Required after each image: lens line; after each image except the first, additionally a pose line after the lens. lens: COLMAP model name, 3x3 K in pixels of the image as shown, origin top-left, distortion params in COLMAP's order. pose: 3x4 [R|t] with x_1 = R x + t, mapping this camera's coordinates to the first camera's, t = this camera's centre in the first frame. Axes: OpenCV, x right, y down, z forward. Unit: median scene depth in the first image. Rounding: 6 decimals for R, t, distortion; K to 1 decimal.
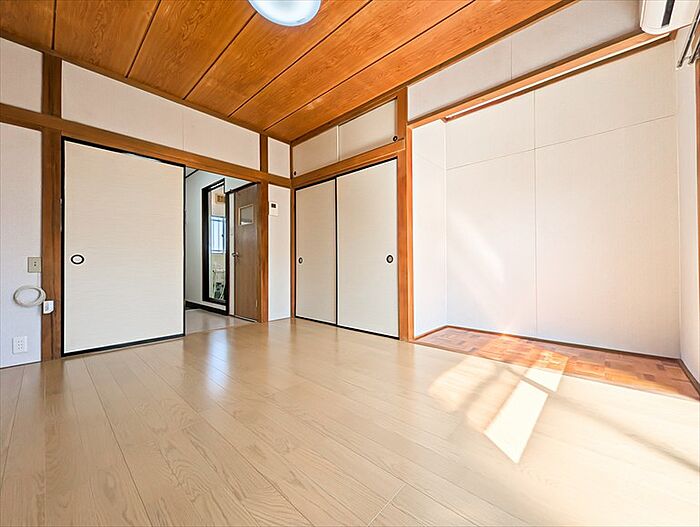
lens RADIAL K [[277.6, 0, 350.0], [0, 277.6, 263.5], [0, 0, 1]] dist [0.002559, 0.000119]
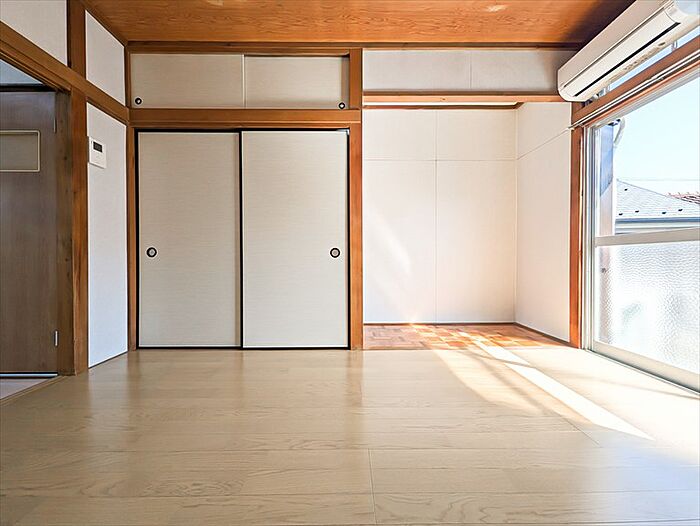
lens RADIAL K [[280.3, 0, 347.9], [0, 280.3, 261.7], [0, 0, 1]] dist [0.006146, -0.000089]
pose [[0.730845, -0.003171, 0.682536, -0.393496], [-0.004230, 0.999949, 0.009175, 0.002150], [-0.682530, -0.009593, 0.730794, 0.381601]]
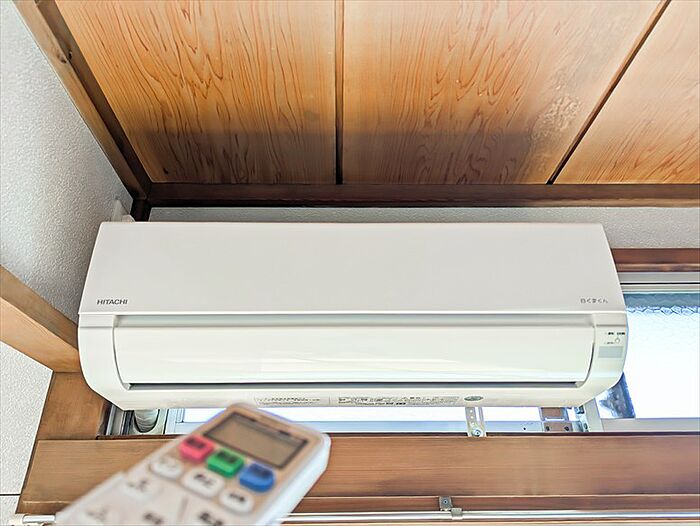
lens RADIAL K [[531.1, 0, 350.0], [0, 531.1, 263.0], [0, 0, 1]] dist [0.002025, 0.000756]
pose [[-0.689958, 0.339056, 0.639531, 0.309548], [0.009012, 0.887469, -0.460780, -0.376155], [-0.723793, -0.312155, -0.615372, 0.639157]]
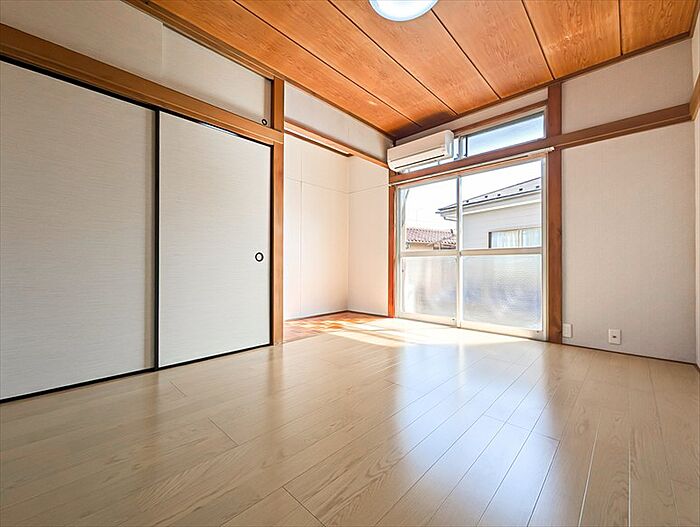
lens RADIAL K [[295.9, 0, 350.0], [0, 295.9, 263.5], [0, 0, 1]] dist [0.006545, 0.000277]
pose [[0.011991, 0.011607, 0.999861, -0.786003], [-0.007633, 0.999905, -0.011516, 0.012637], [-0.999899, -0.007493, 0.012078, 0.717156]]
